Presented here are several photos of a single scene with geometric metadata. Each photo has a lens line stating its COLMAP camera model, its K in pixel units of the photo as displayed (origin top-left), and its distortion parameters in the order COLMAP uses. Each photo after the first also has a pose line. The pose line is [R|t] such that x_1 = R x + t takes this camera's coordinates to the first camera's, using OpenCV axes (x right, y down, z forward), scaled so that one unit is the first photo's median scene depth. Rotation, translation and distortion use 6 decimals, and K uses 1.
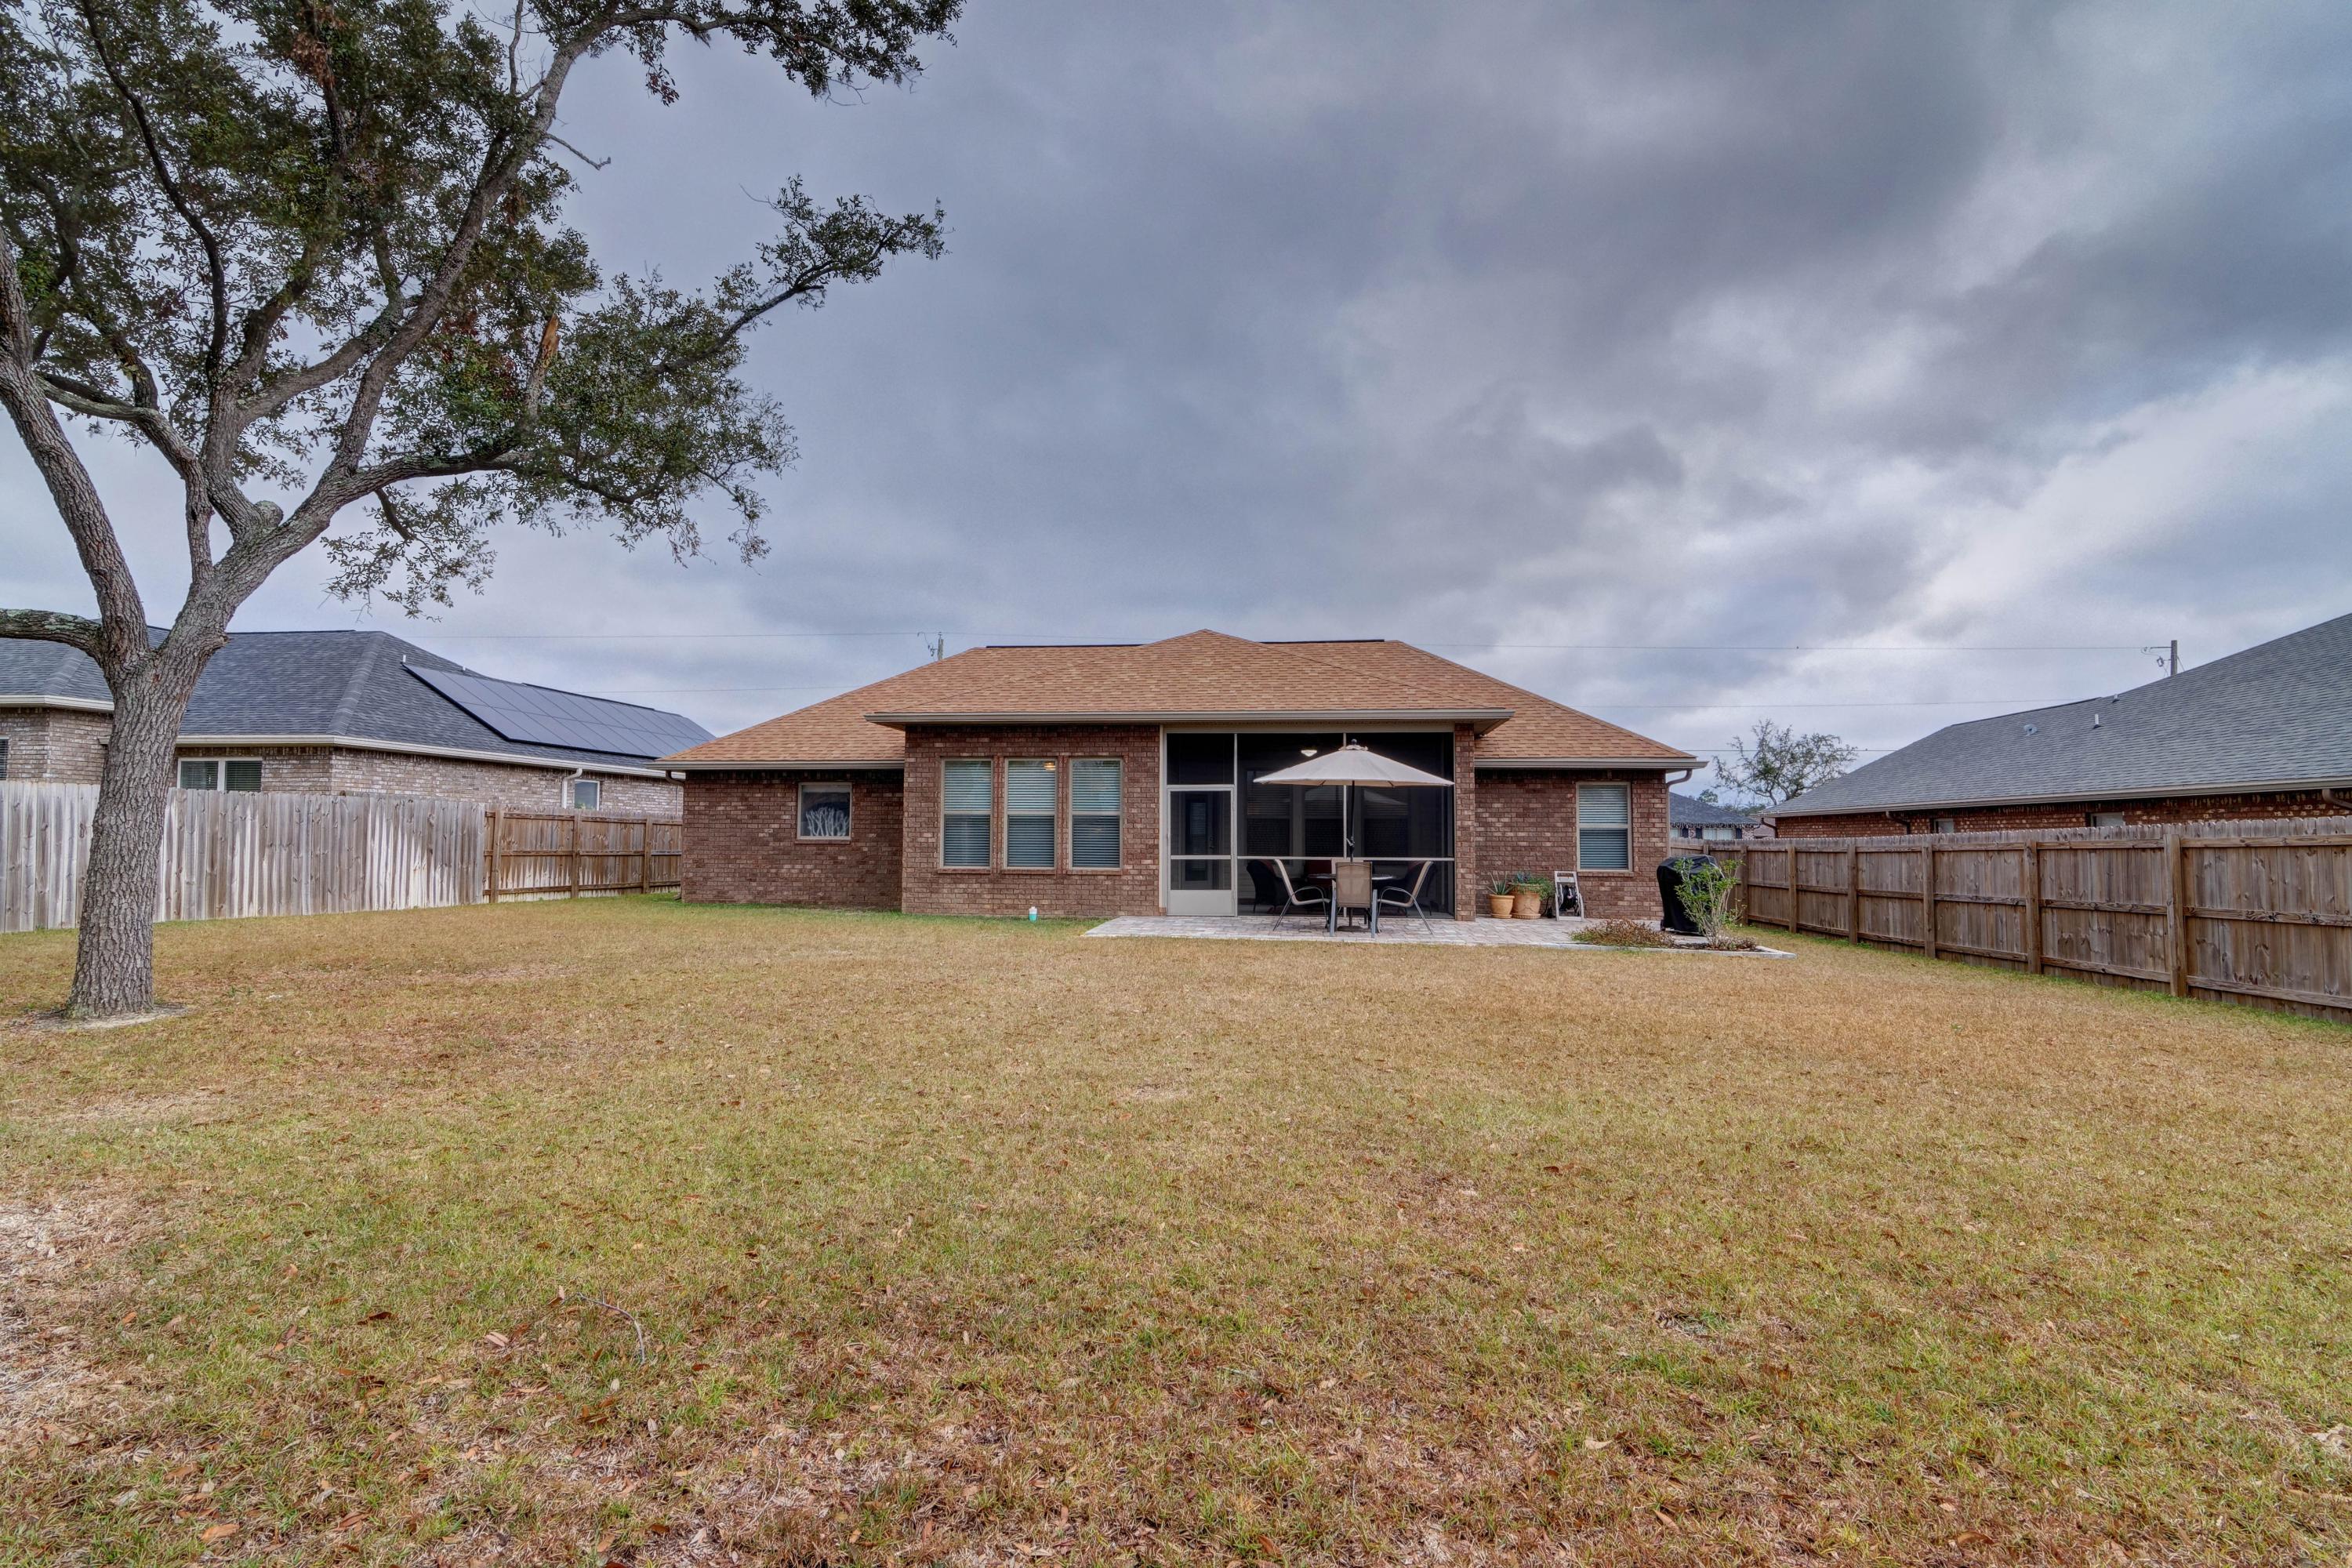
lens RADIAL K [[1137.9, 0, 1163.8], [0, 1137.9, 784.3], [0, 0, 1]] dist [0.014308, -0.001518]
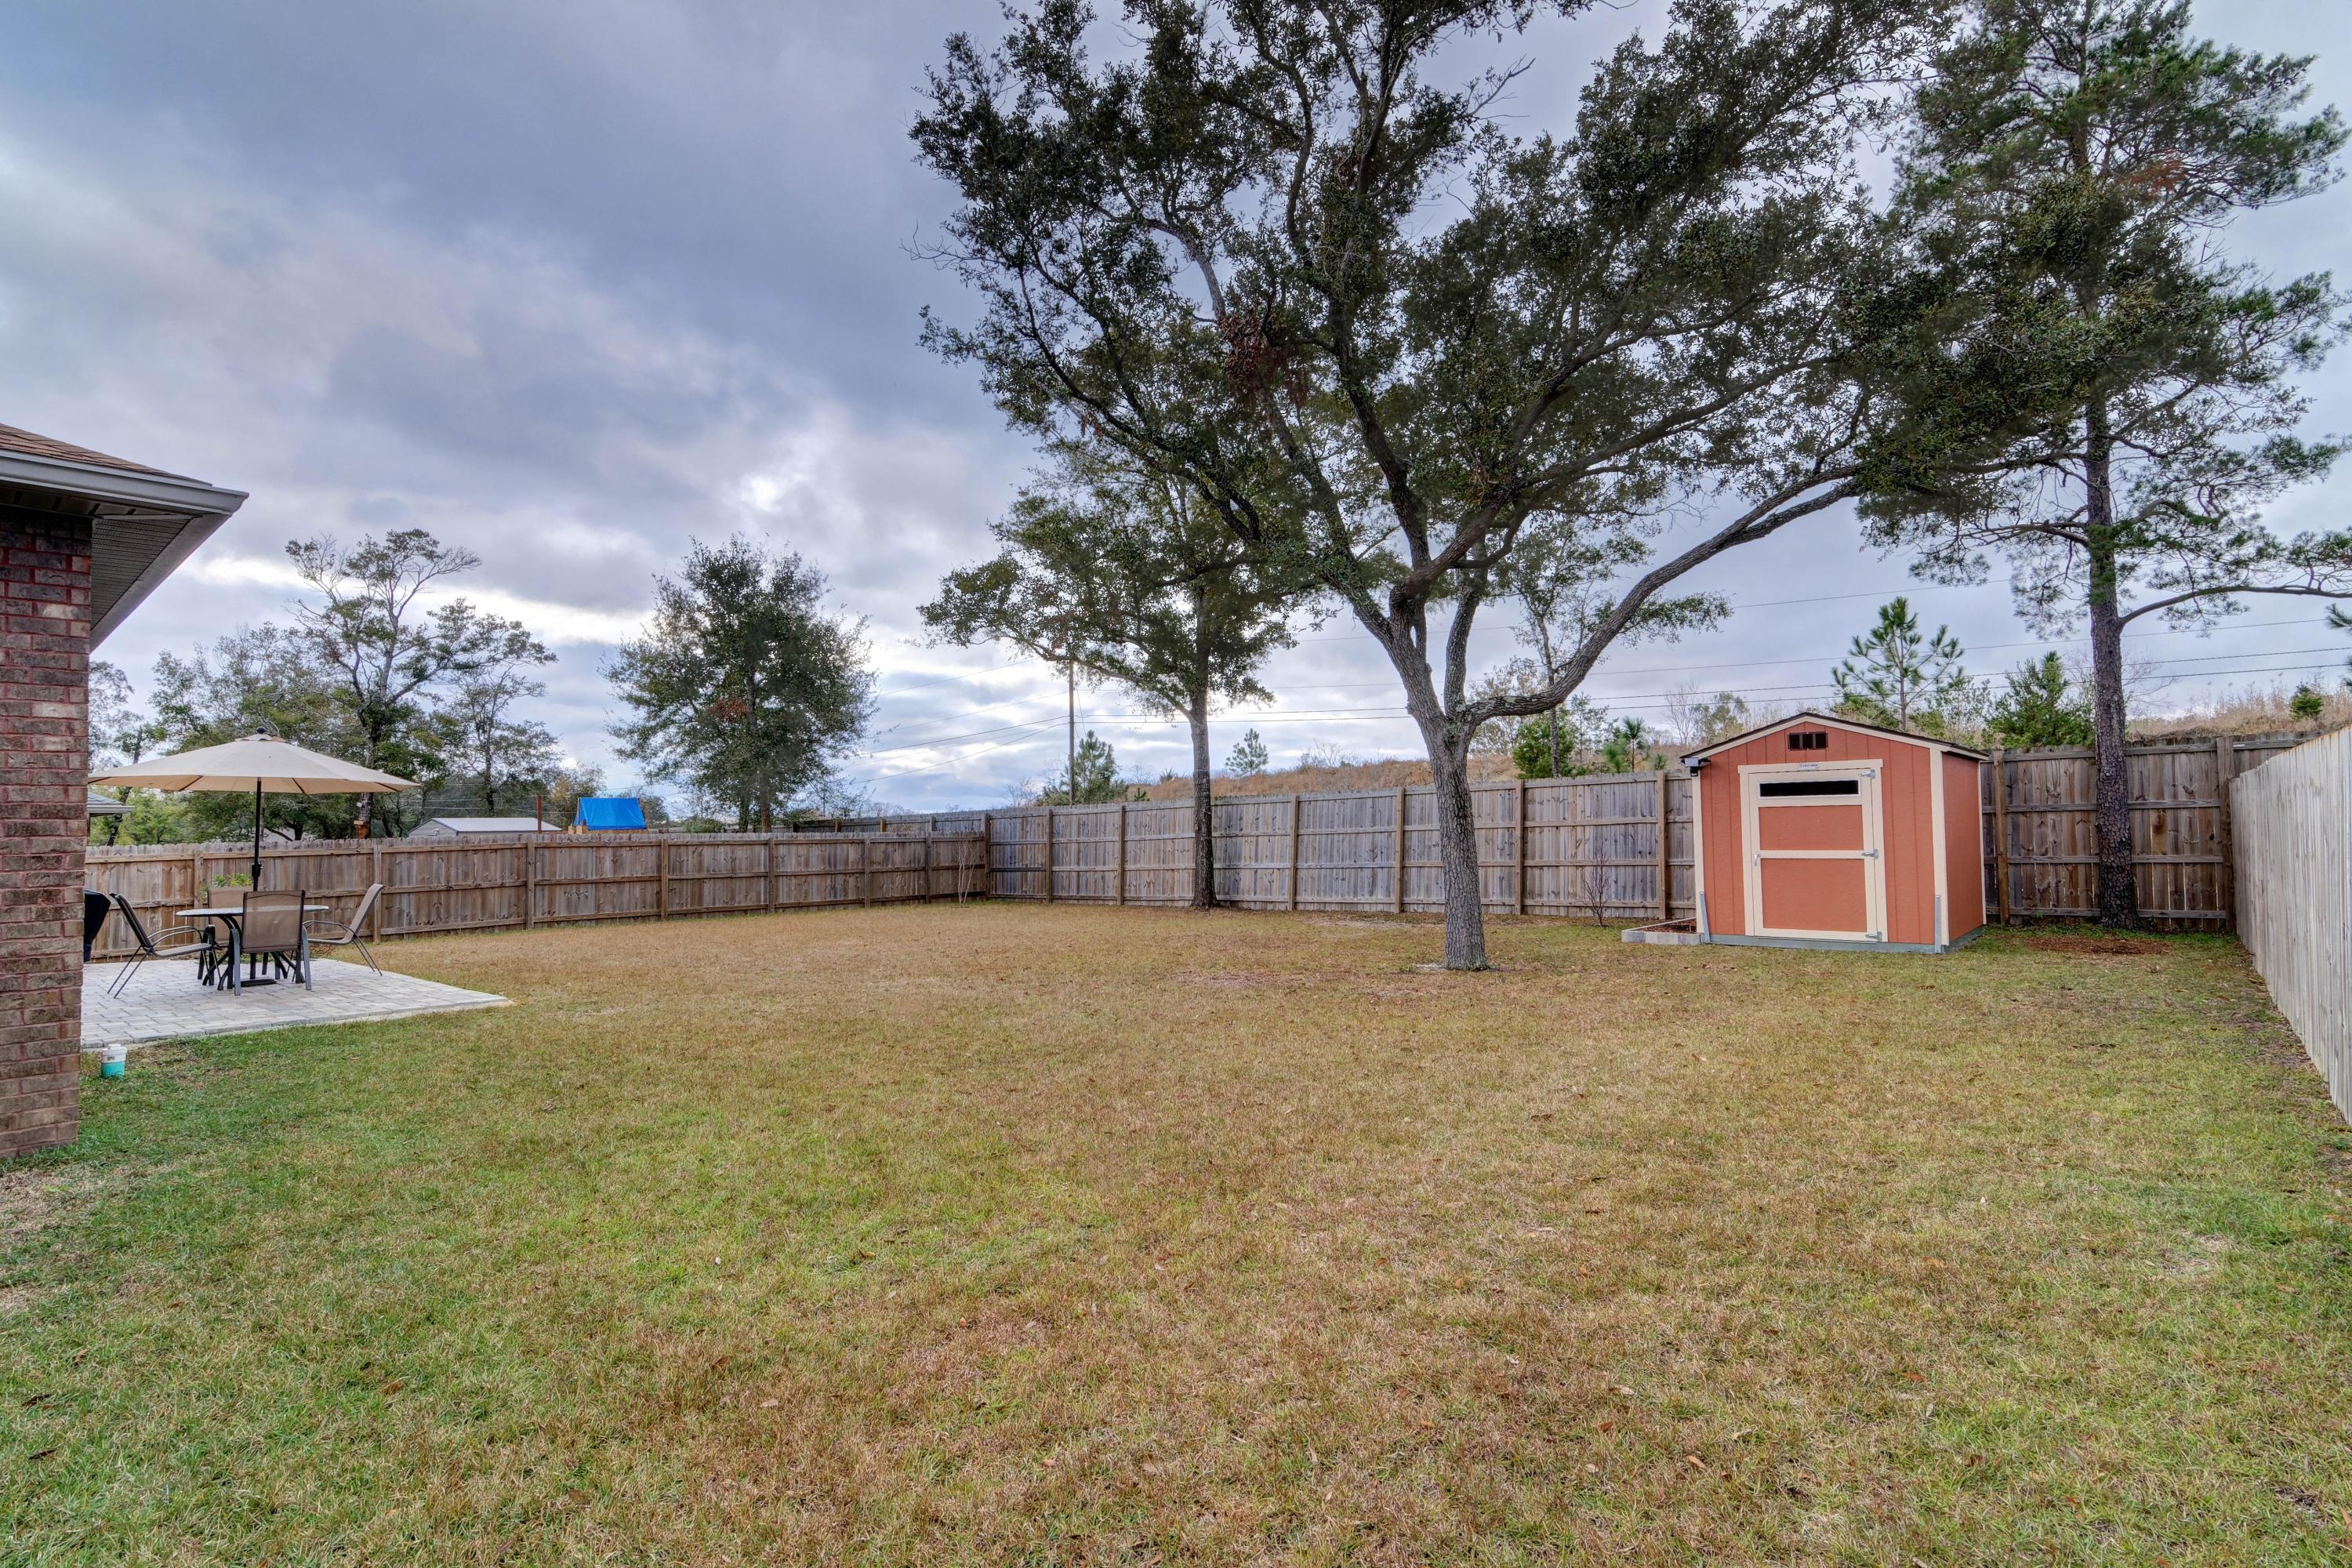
lens RADIAL K [[1137.9, 0, 1186.2], [0, 1137.9, 771.0], [0, 0, 1]] dist [0.014308, -0.001518]
pose [[-0.828326, 0.032361, 0.559311, -0.665917], [-0.019854, 0.996008, -0.087031, 0.036660], [-0.559895, -0.083195, -0.824376, 1.107237]]
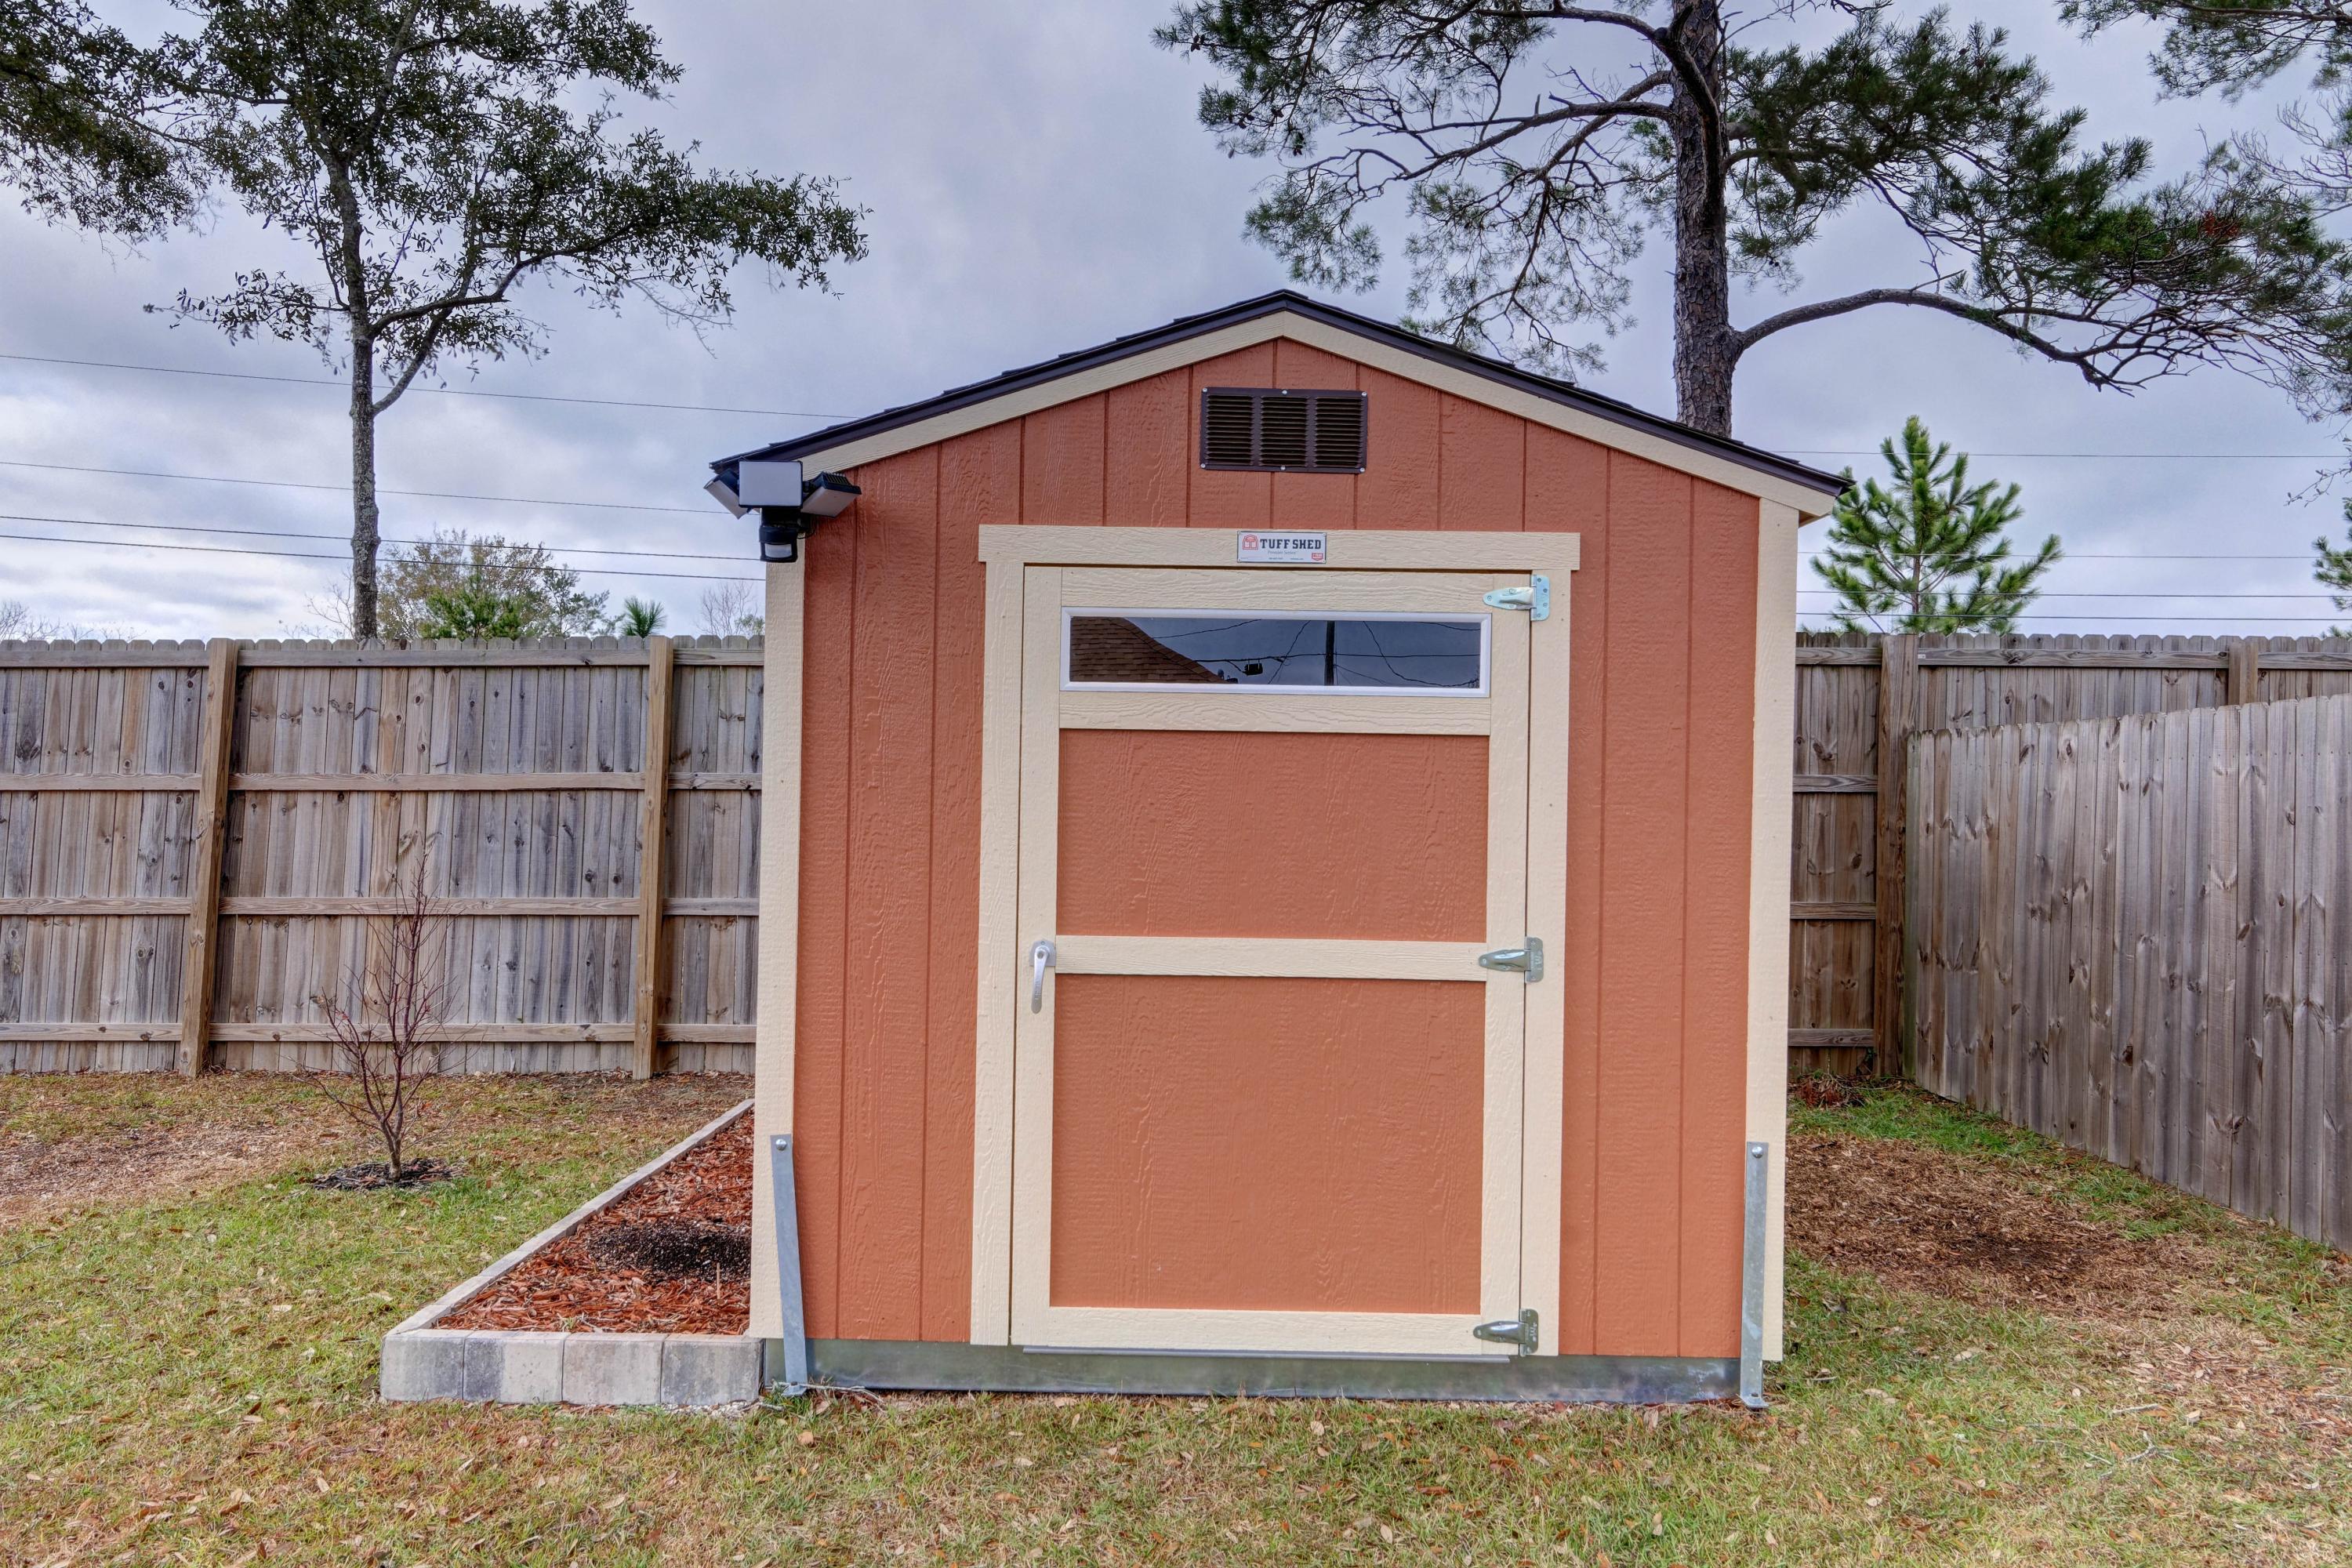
lens RADIAL K [[1477.1, 0, 1172.5], [0, 1477.1, 804.4], [0, 0, 1]] dist [-0.000763, -0.000105]
pose [[-0.993307, -0.024590, -0.112853, -0.551420], [-0.019495, 0.998750, -0.046030, 0.007187], [0.113843, -0.043522, -0.992545, 0.487260]]
